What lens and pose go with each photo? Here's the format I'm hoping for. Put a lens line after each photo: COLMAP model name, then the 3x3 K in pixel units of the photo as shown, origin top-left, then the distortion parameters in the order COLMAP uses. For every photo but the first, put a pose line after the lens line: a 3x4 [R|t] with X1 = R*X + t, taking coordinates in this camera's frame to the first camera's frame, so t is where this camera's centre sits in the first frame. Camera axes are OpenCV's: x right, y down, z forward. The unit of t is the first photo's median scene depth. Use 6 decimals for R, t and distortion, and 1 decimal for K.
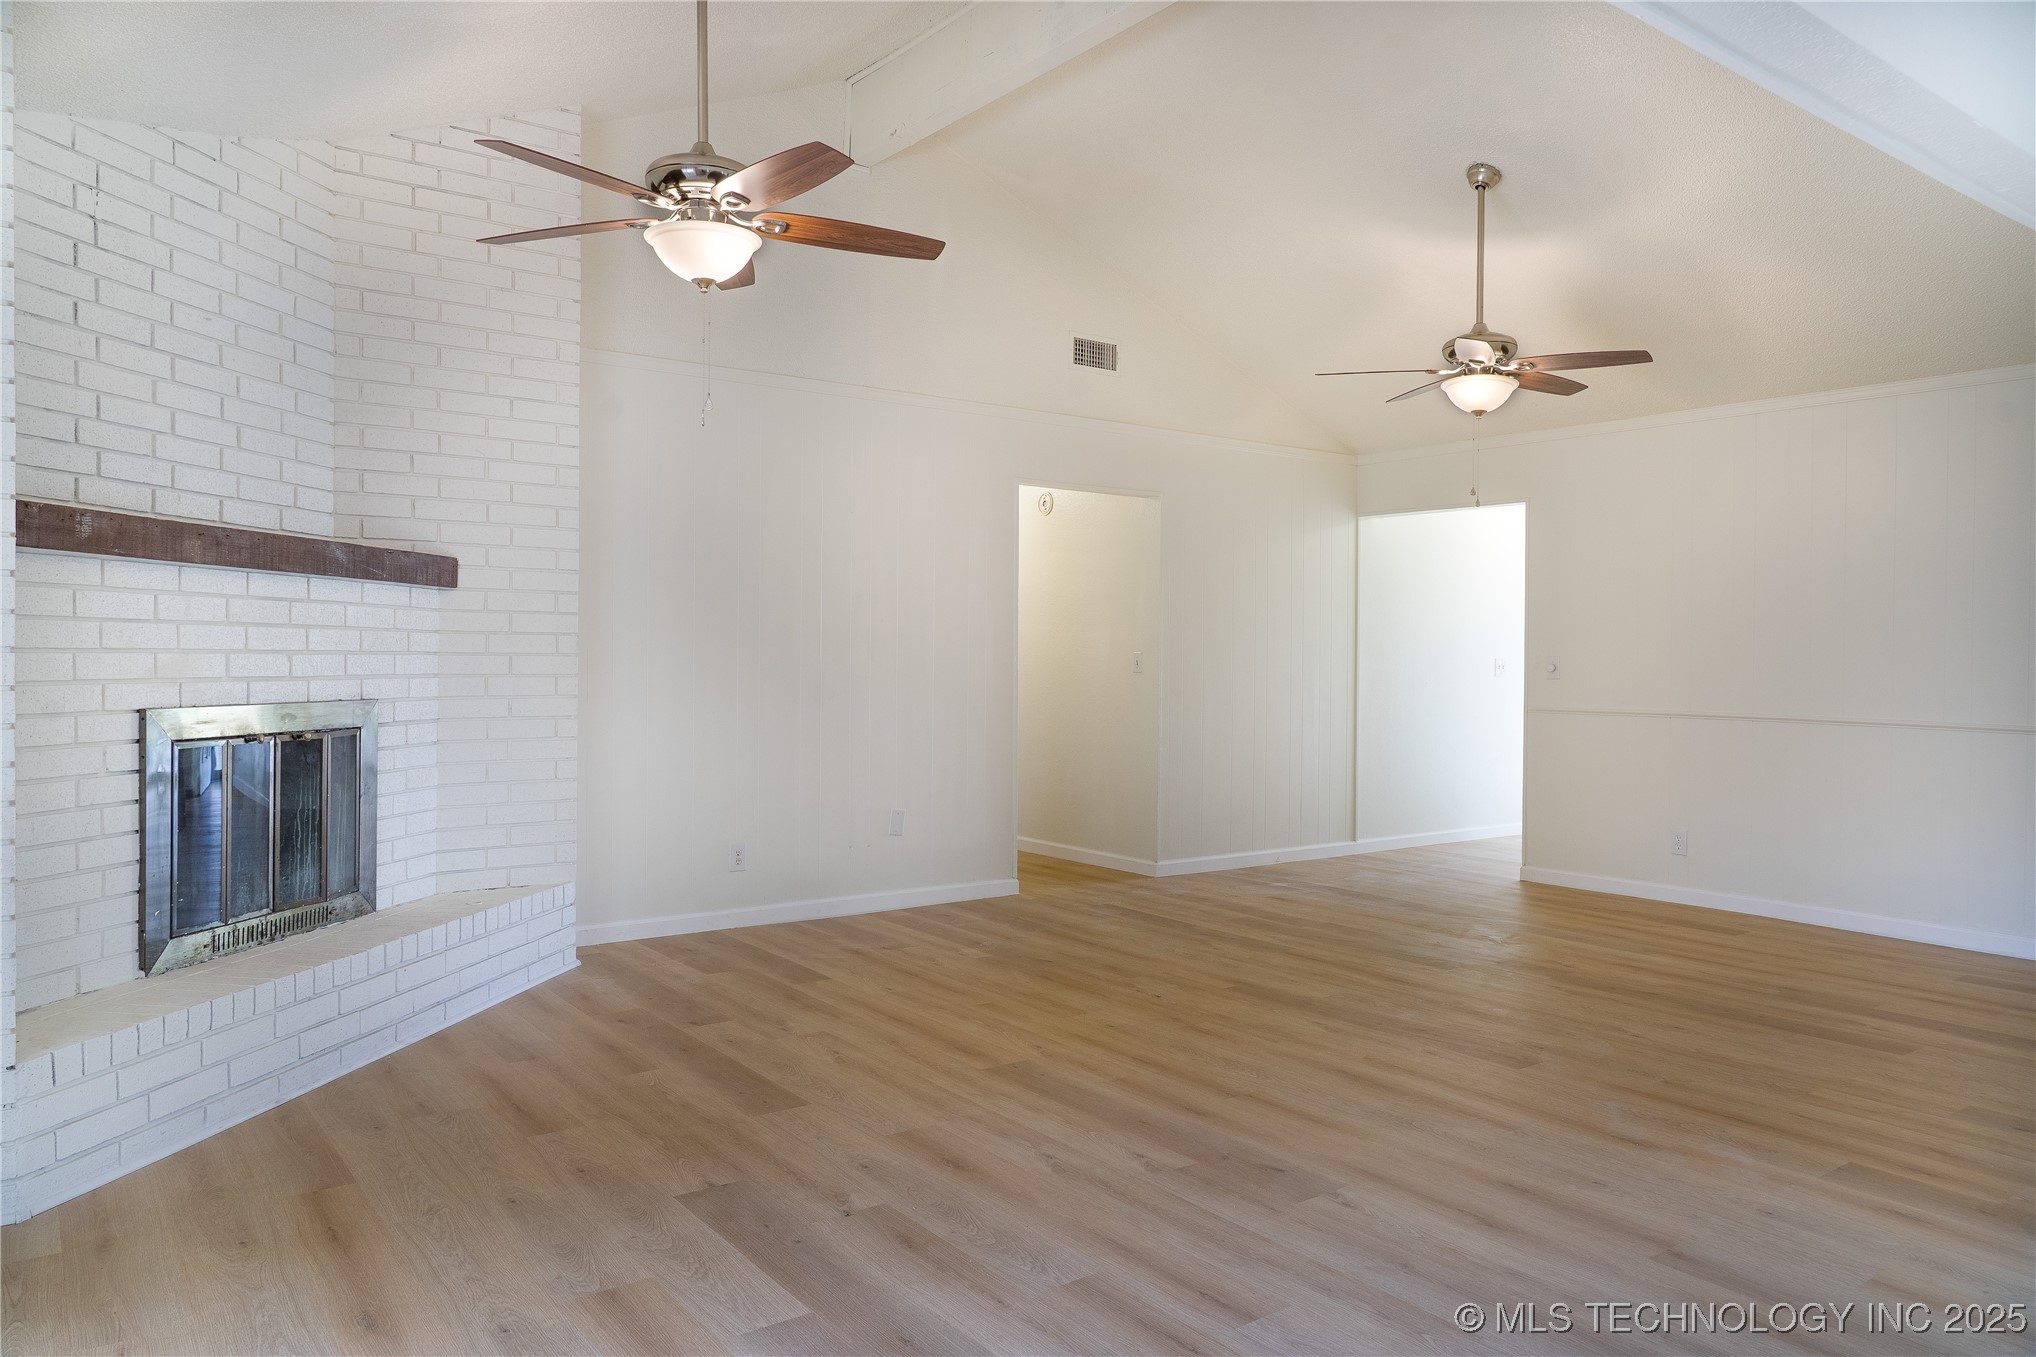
lens RADIAL K [[1385.9, 0, 1026.1], [0, 1385.9, 667.7], [0, 0, 1]] dist [-0.011784, -0.005252]
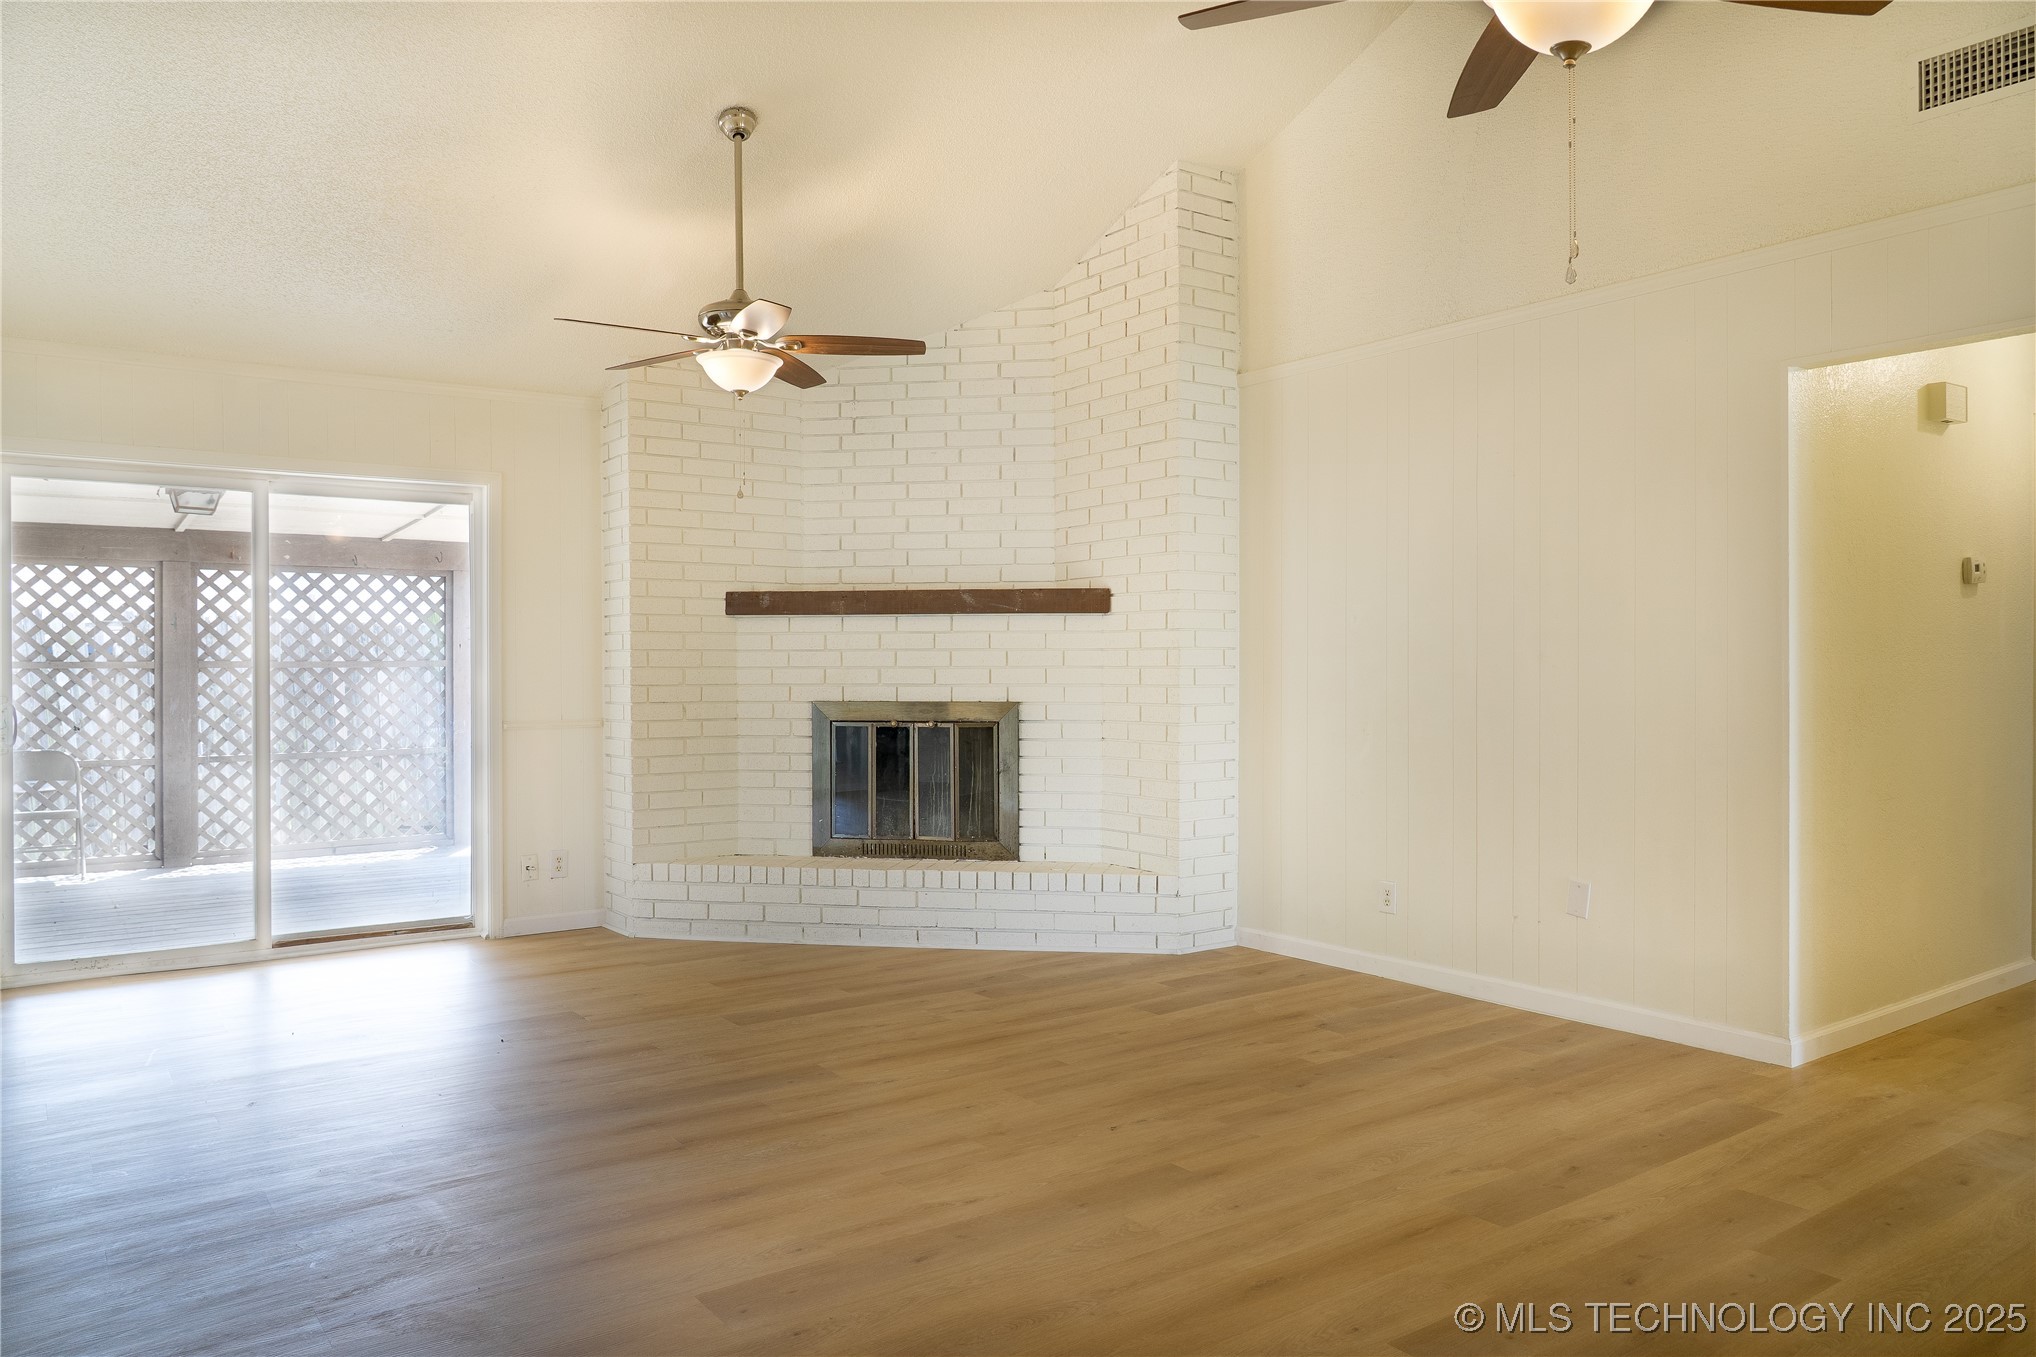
lens RADIAL K [[1385.9, 0, 1014.8], [0, 1385.9, 675.2], [0, 0, 1]] dist [-0.011784, -0.005252]
pose [[-0.027035, -0.007104, -0.999609, 0.942329], [-0.005353, 0.999961, -0.006961, 0.006824], [0.999620, 0.005162, -0.027071, 1.114748]]
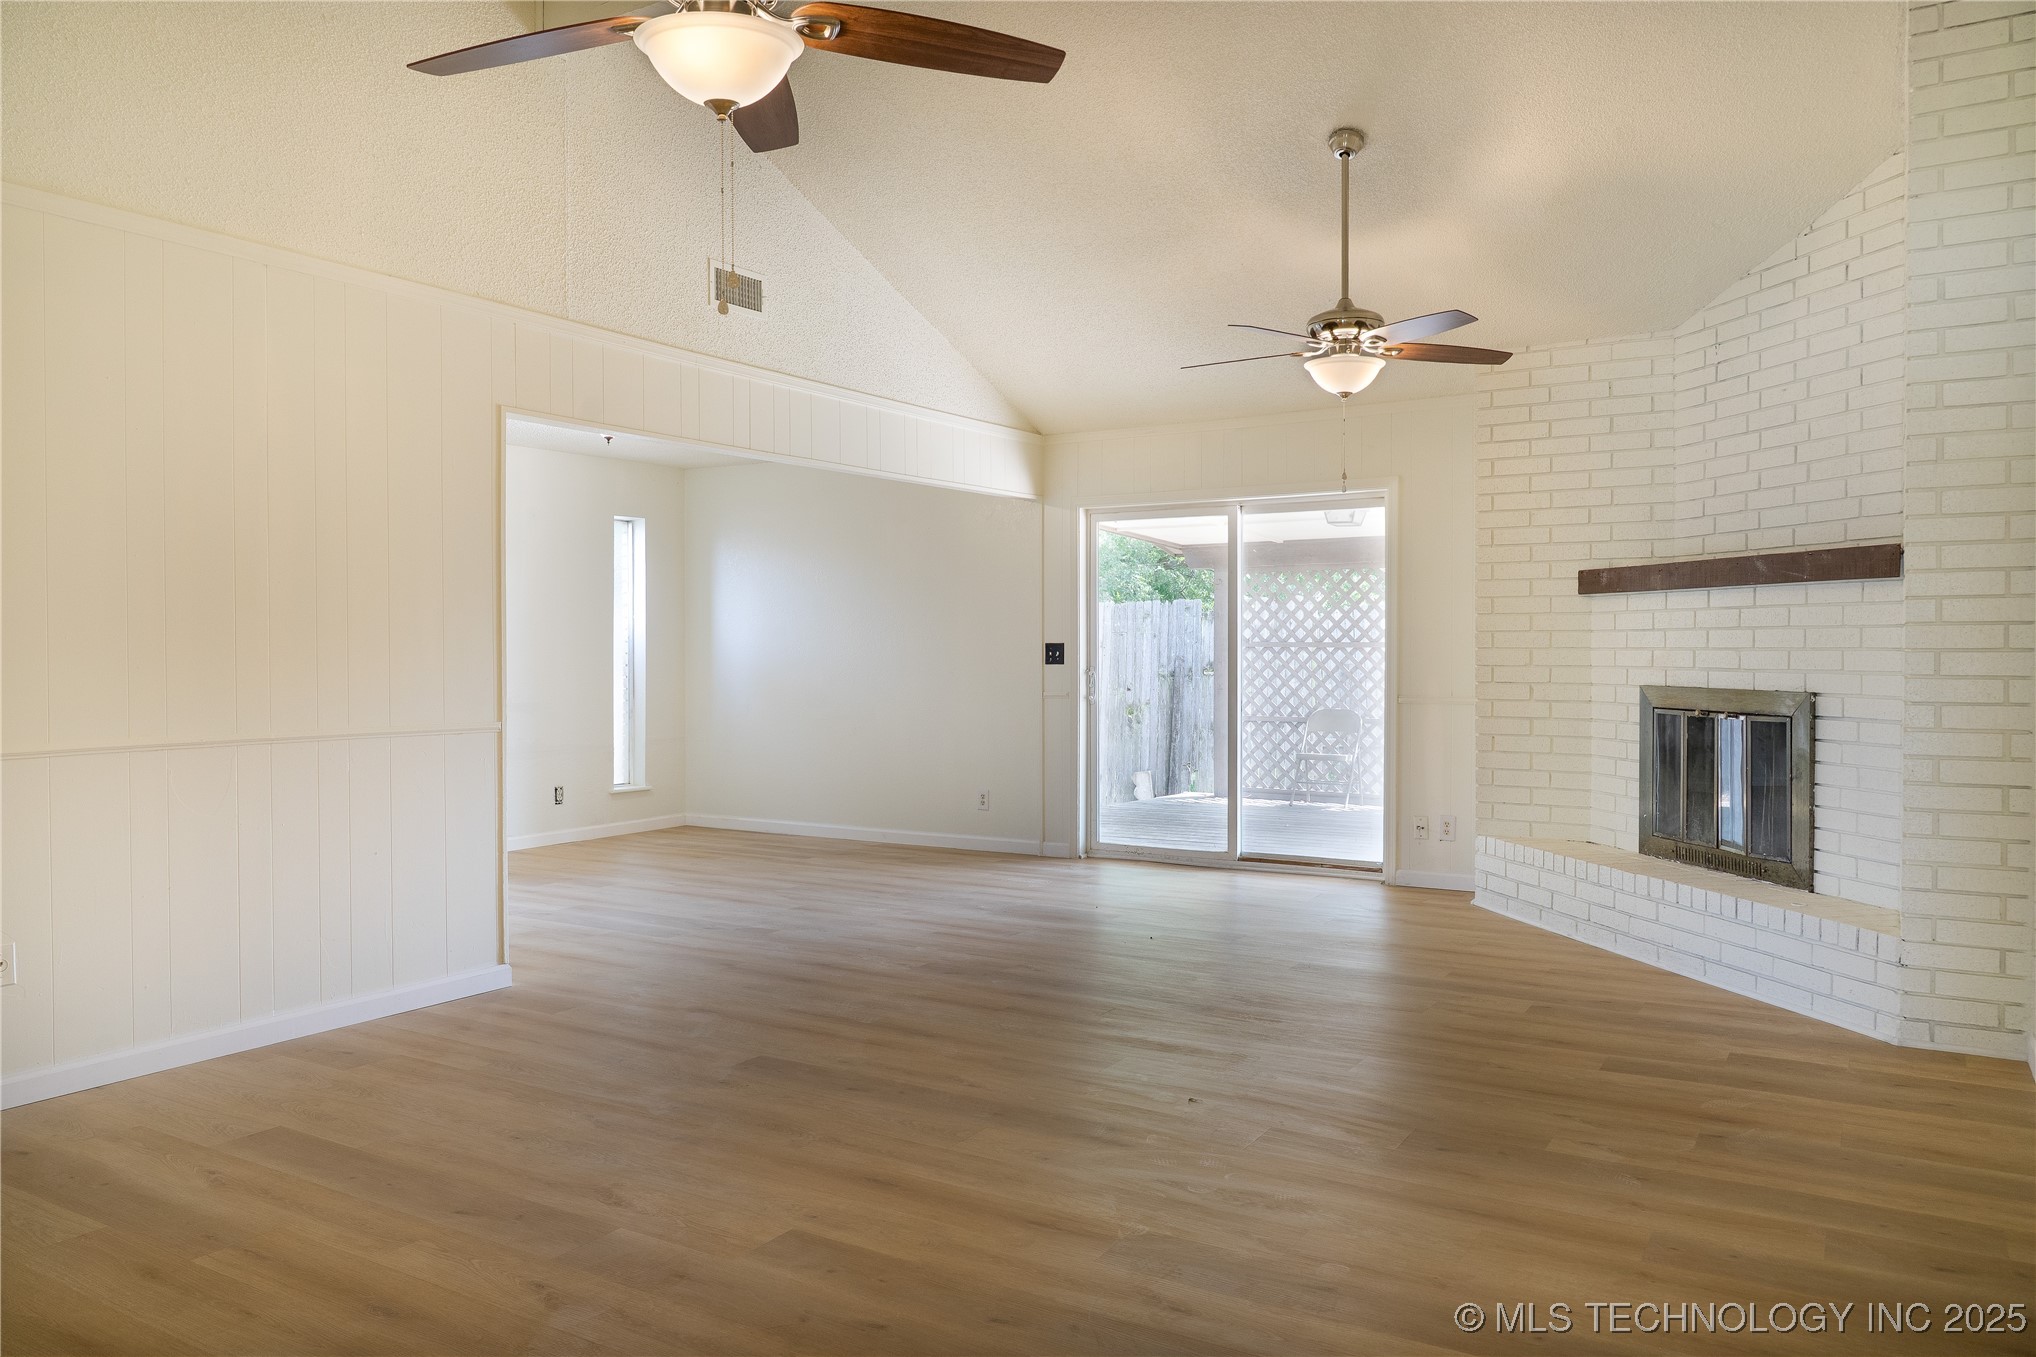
lens RADIAL K [[1385.9, 0, 1053.5], [0, 1385.9, 668.7], [0, 0, 1]] dist [-0.011784, -0.005252]
pose [[-0.923388, -0.006119, -0.383819, 0.518242], [-0.013849, 0.999753, 0.017379, -0.006541], [0.383618, 0.021364, -0.923245, 1.898921]]
